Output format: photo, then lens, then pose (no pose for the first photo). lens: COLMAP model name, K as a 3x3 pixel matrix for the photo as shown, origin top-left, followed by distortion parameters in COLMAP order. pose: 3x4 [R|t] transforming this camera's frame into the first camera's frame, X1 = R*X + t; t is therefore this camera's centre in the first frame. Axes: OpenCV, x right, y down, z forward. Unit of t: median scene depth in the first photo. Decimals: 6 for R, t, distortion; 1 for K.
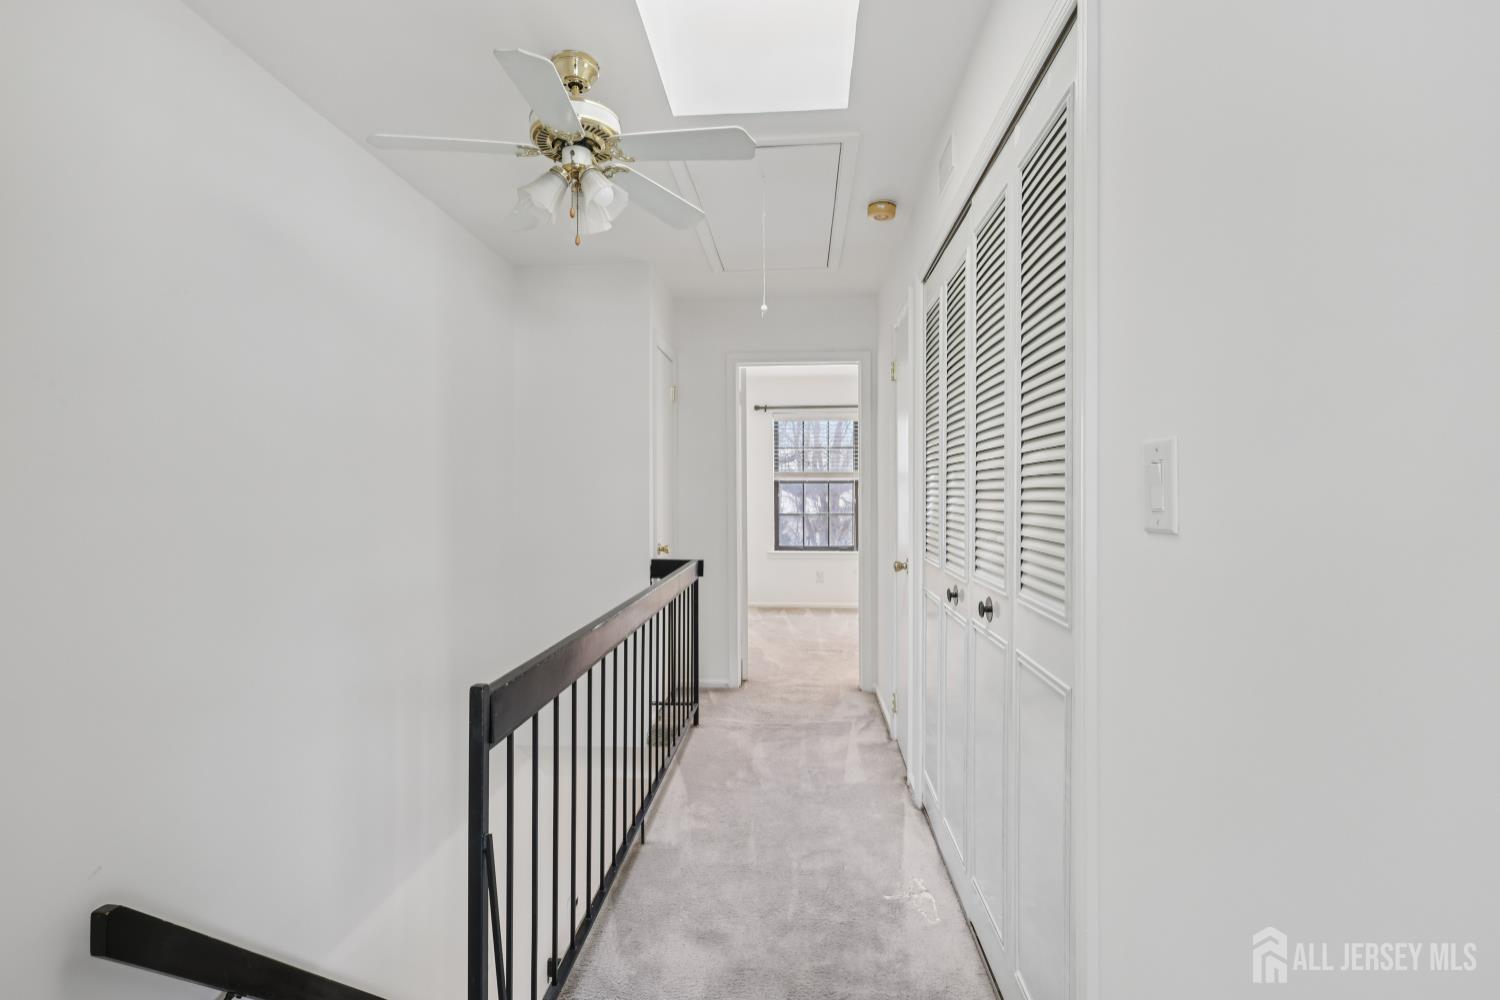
lens RADIAL K [[692.7, 0, 742.7], [0, 692.7, 497.9], [0, 0, 1]] dist [-0.007294, 0.002424]
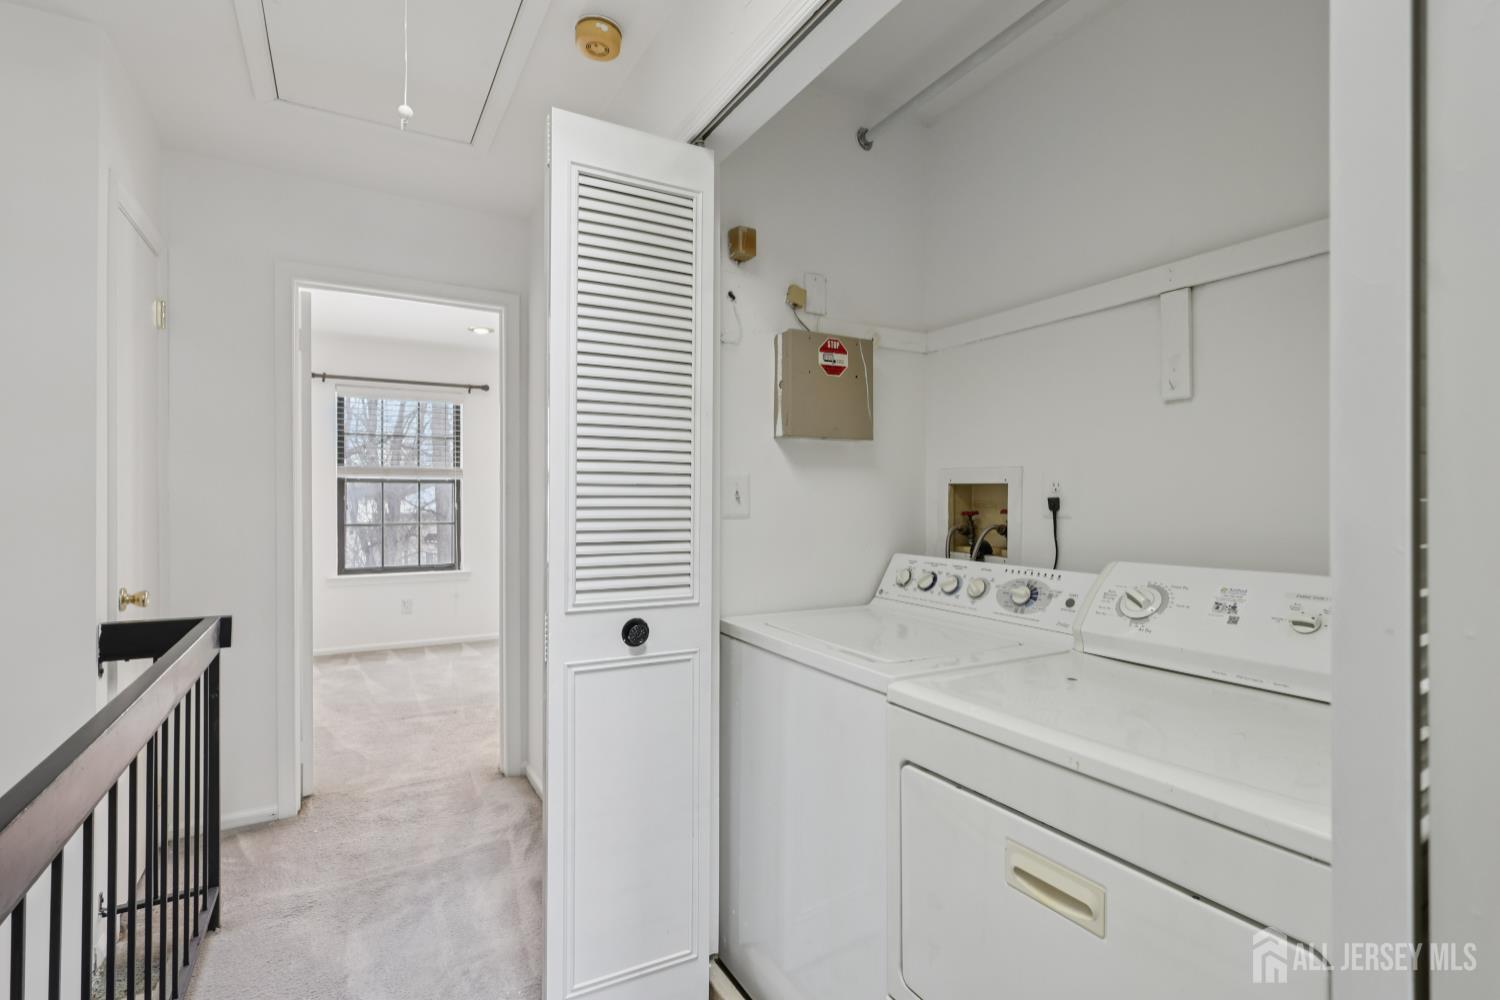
lens RADIAL K [[692.7, 0, 742.7], [0, 692.7, 497.9], [0, 0, 1]] dist [-0.007294, 0.002424]
pose [[0.821635, 0.002418, 0.570008, -0.031852], [0.001821, 0.999975, -0.006866, 0.002130], [-0.570010, 0.006679, 0.821610, 0.292472]]
